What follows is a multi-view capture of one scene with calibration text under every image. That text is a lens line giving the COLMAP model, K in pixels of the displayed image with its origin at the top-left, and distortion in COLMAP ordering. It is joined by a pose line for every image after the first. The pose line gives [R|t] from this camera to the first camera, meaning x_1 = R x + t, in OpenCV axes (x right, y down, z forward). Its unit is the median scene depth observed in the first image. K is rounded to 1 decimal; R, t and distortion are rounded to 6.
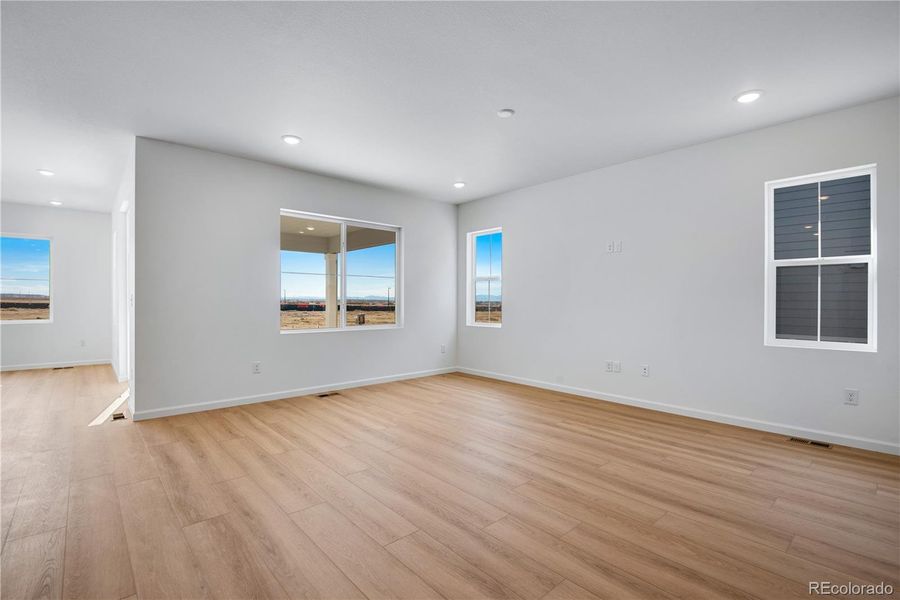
lens RADIAL K [[418.0, 0, 432.4], [0, 418.0, 313.5], [0, 0, 1]] dist [-0.001833, -0.000466]
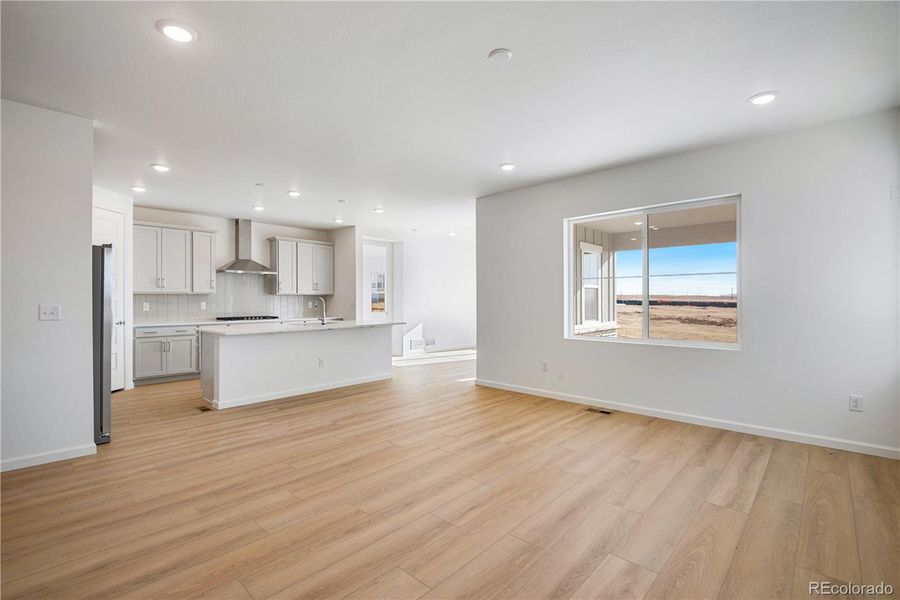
lens RADIAL K [[402.8, 0, 428.8], [0, 402.8, 299.3], [0, 0, 1]] dist [-0.002696, -0.000807]
pose [[0.089684, -0.003925, -0.995963, 0.912745], [-0.027376, 0.999605, -0.006404, -0.048672], [0.995594, 0.027840, 0.089541, 0.856773]]
